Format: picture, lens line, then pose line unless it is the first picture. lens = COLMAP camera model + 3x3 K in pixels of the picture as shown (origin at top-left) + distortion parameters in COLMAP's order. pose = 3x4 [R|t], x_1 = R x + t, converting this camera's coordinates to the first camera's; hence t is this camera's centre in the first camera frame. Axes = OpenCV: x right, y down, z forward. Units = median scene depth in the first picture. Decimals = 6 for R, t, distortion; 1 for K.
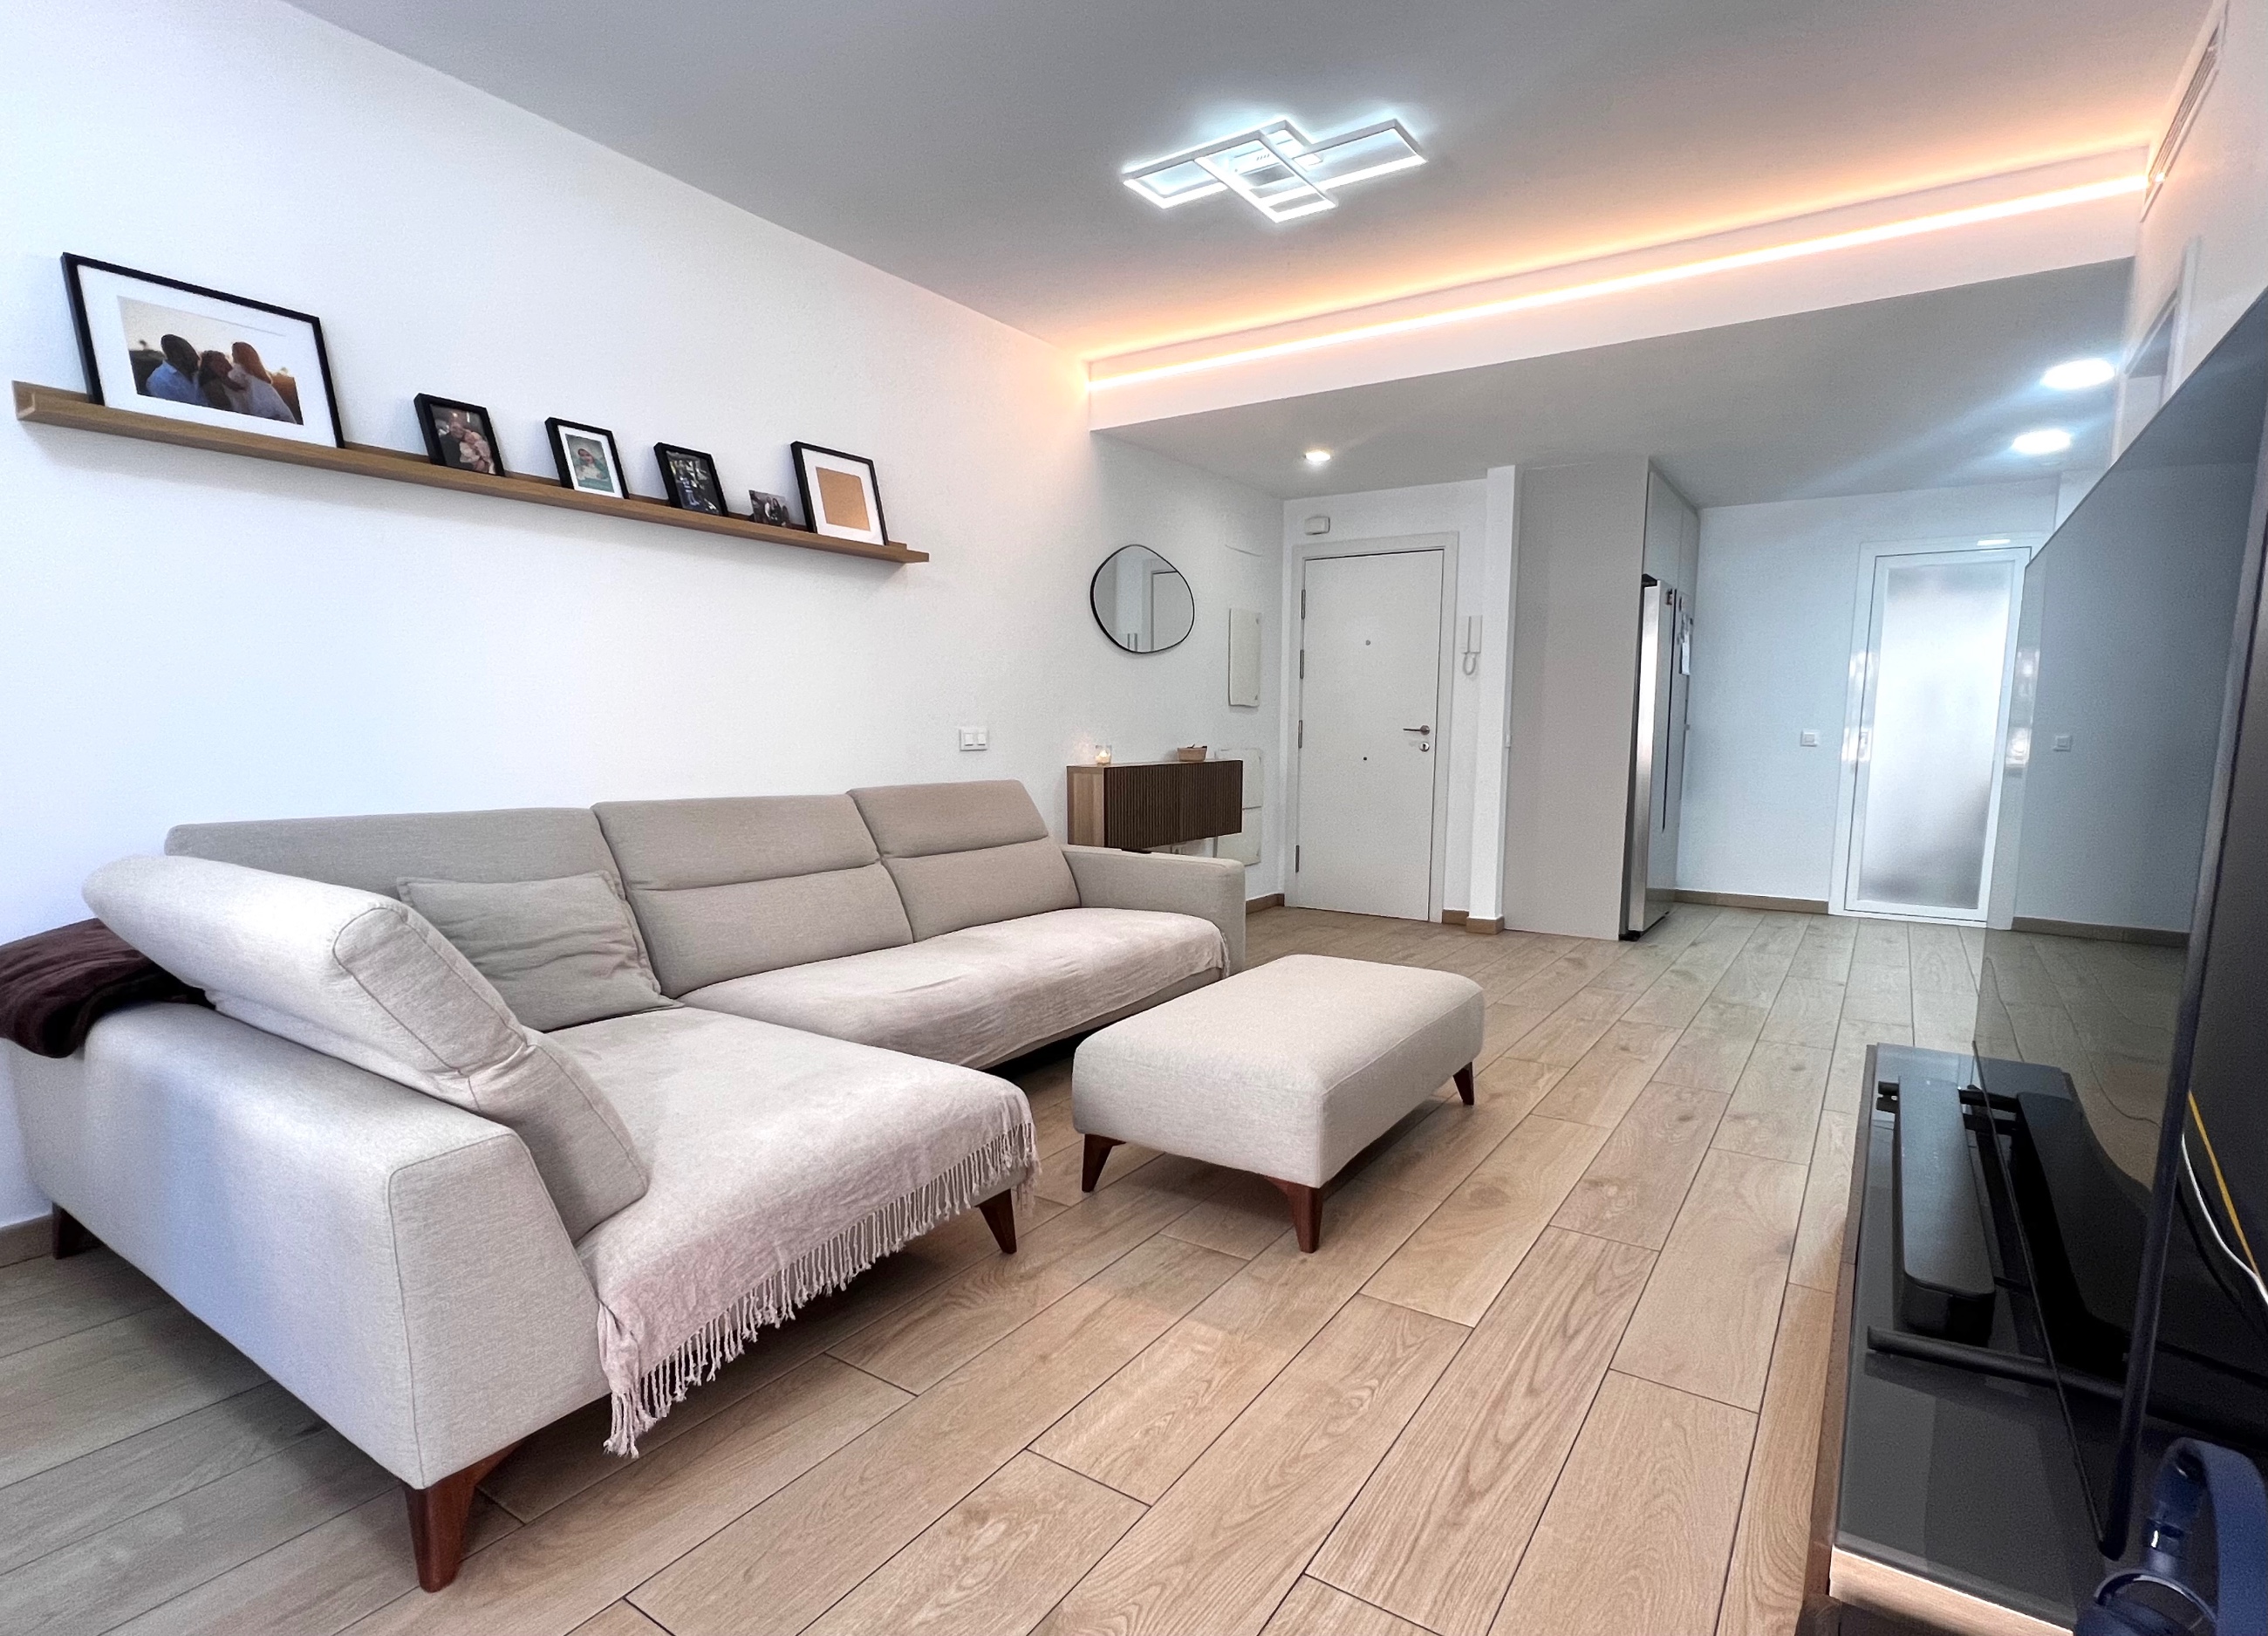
lens RADIAL K [[1104.3, 0, 1188.6], [0, 1104.3, 877.6], [0, 0, 1]] dist [-0.004178, 0.001063]
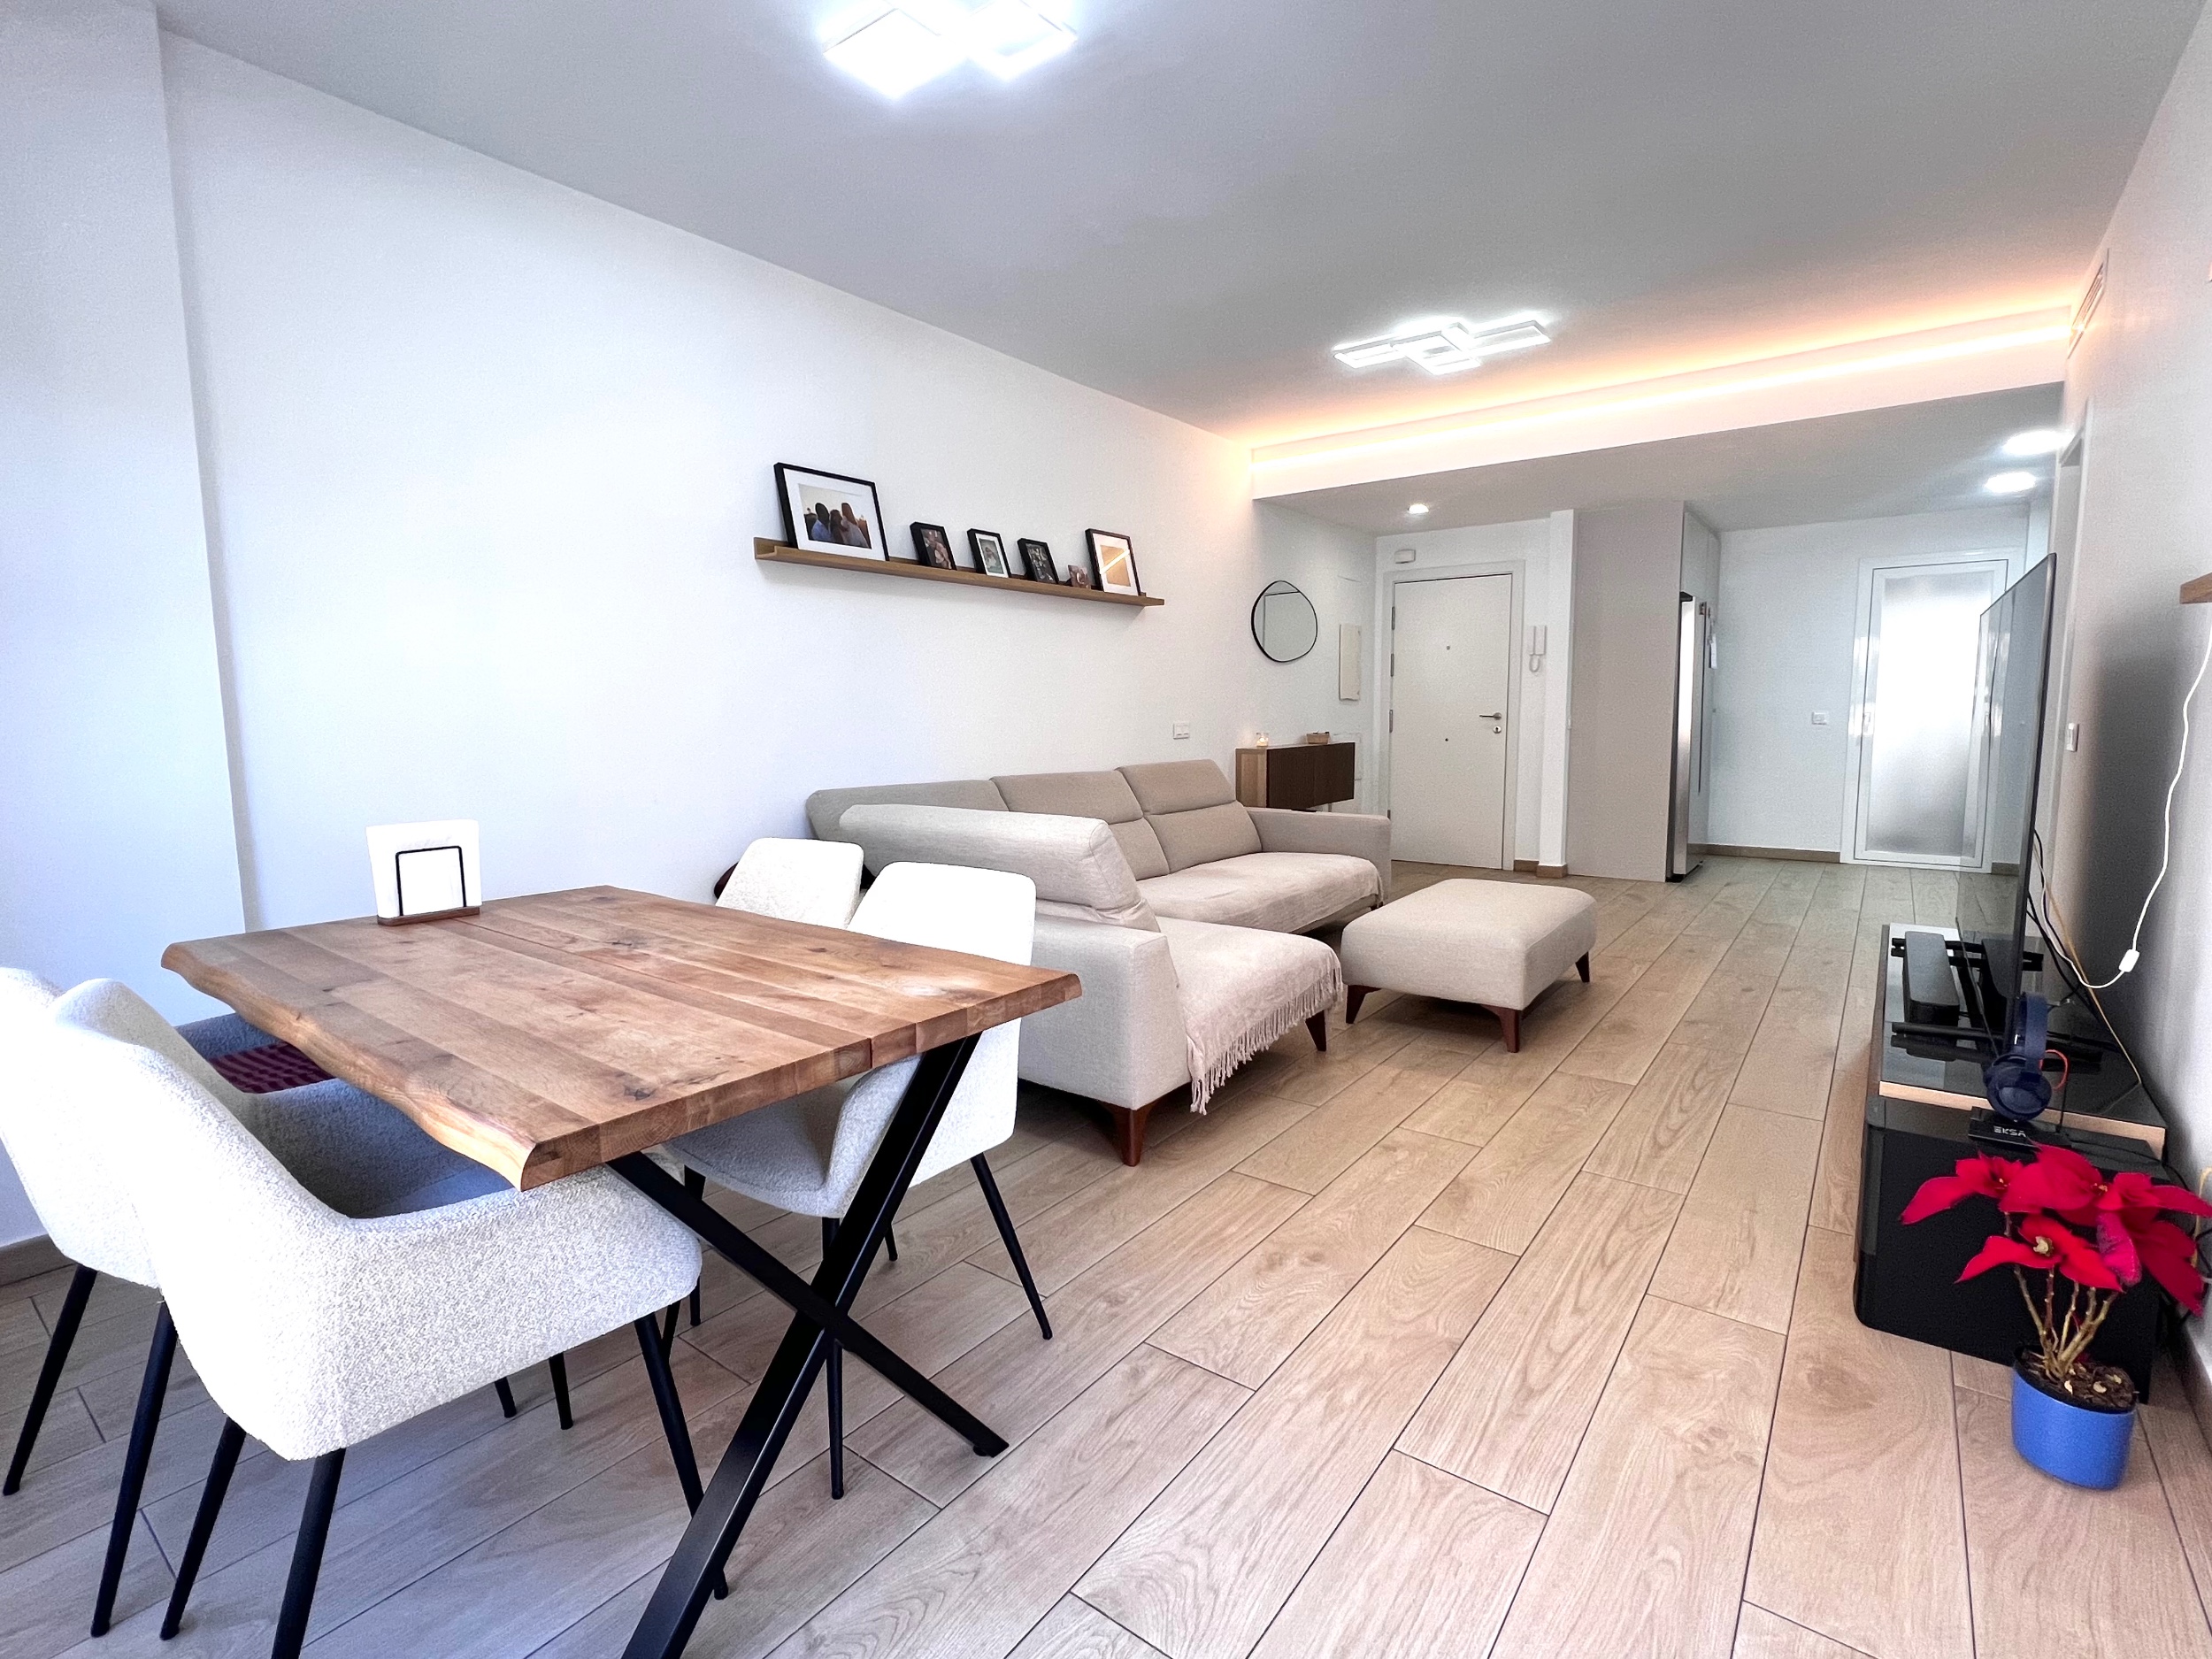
lens RADIAL K [[1038.9, 0, 1106.5], [0, 1038.9, 819.3], [0, 0, 1]] dist [0.000282, -0.000443]
pose [[0.996712, -0.007740, -0.080657, -0.246729], [0.005149, 0.999465, -0.032293, 0.035013], [0.080863, 0.031771, 0.996219, -0.381982]]
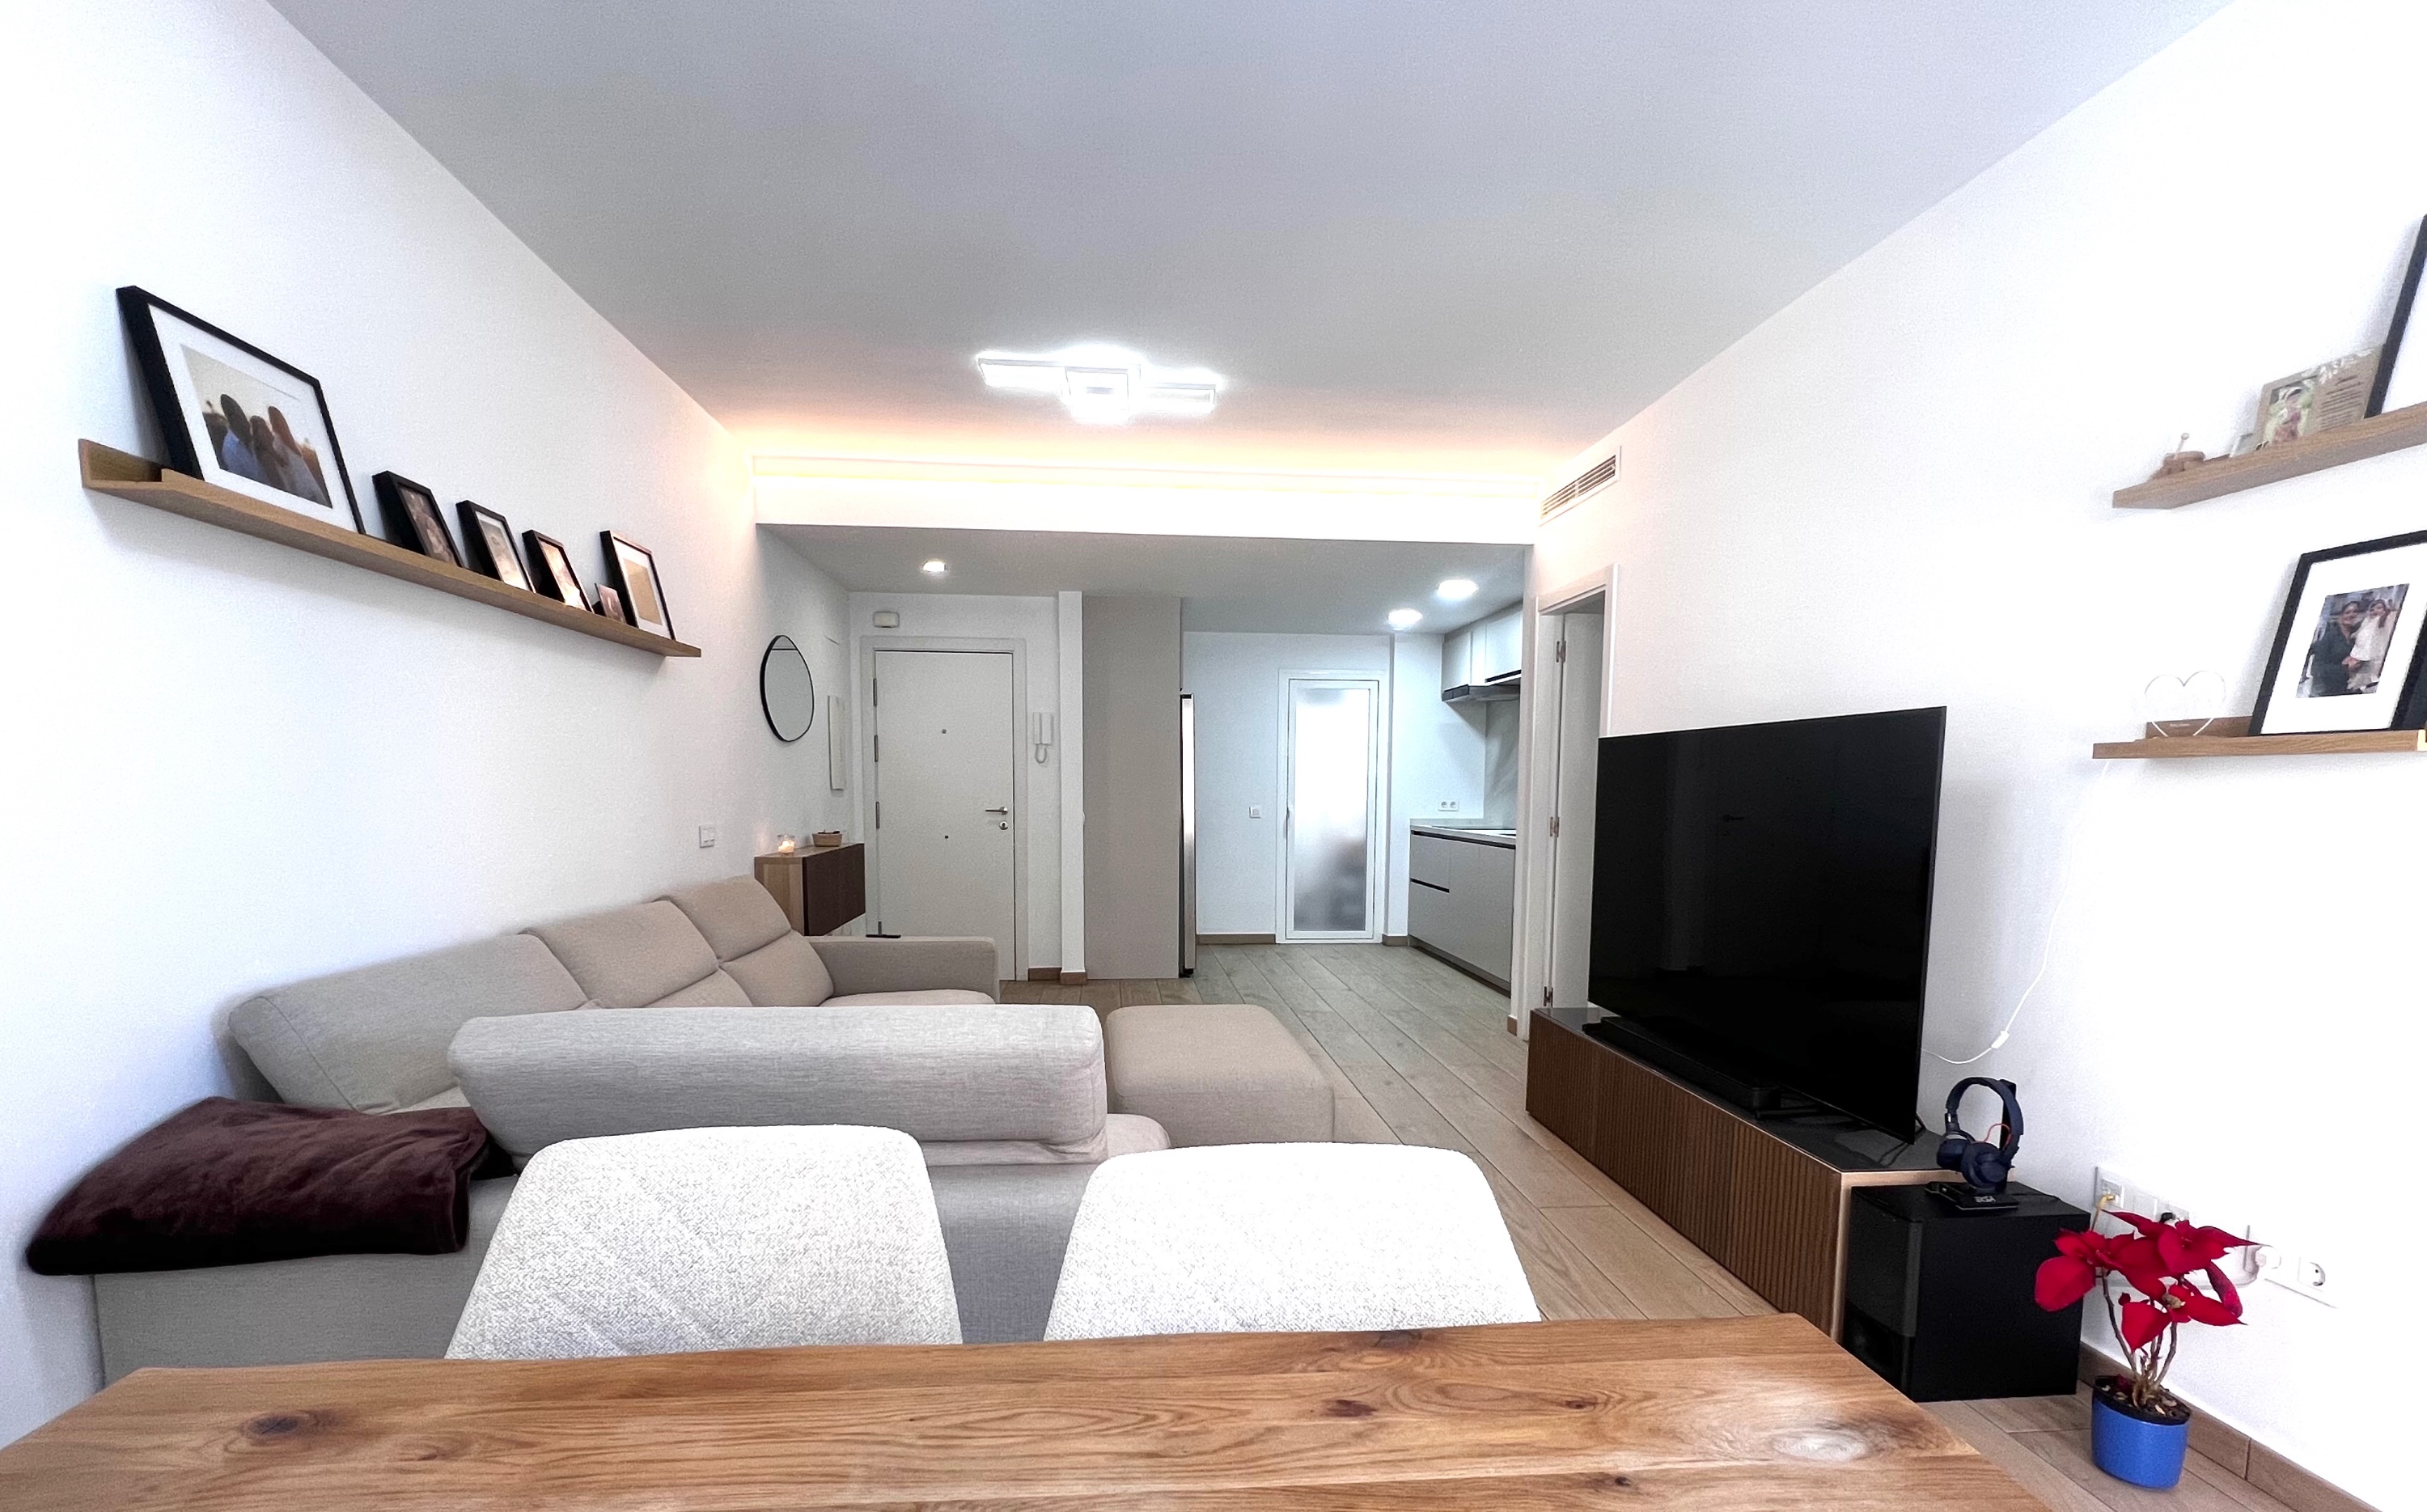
lens RADIAL K [[1129.2, 0, 1206.0], [0, 1129.2, 910.6], [0, 0, 1]] dist [-0.018568, -0.001248]
pose [[0.788985, -0.066954, 0.610753, -0.610330], [0.081733, 0.996648, 0.003674, -0.036249], [-0.608952, 0.047020, 0.791812, -0.058139]]
